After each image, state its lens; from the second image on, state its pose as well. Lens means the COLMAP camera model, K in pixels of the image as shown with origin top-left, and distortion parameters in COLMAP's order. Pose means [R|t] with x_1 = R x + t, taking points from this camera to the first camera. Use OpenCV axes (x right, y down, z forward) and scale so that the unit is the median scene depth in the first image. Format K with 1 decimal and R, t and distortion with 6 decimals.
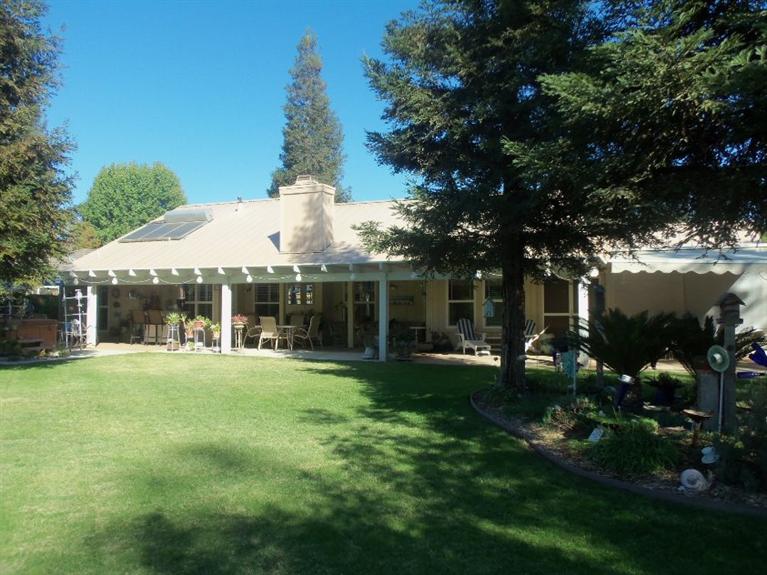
lens RADIAL K [[649.8, 0, 383.0], [0, 649.8, 274.6], [0, 0, 1]] dist [-0.023117, -0.007580]
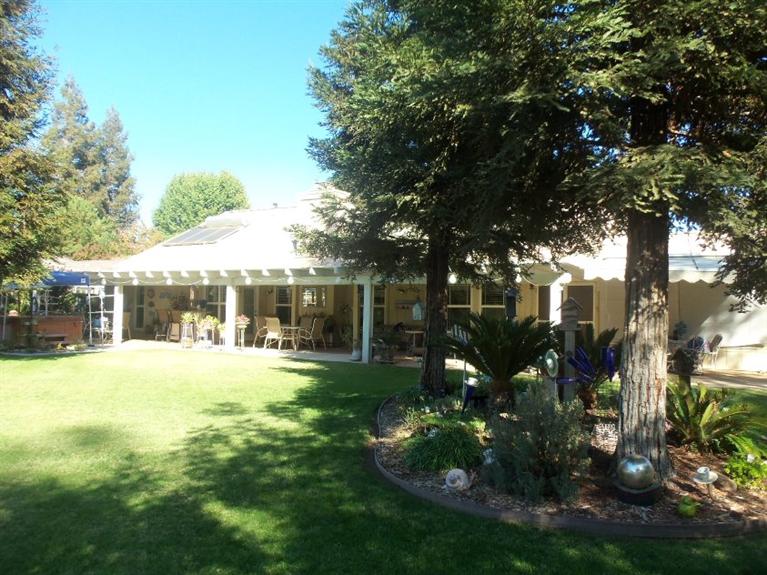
lens RADIAL K [[649.8, 0, 383.0], [0, 649.8, 274.6], [0, 0, 1]] dist [-0.023117, -0.007580]
pose [[0.991405, 0.011697, -0.130306, 0.139863], [-0.012877, 0.999883, -0.008213, 0.002076], [0.130195, 0.009821, 0.991440, -0.007646]]
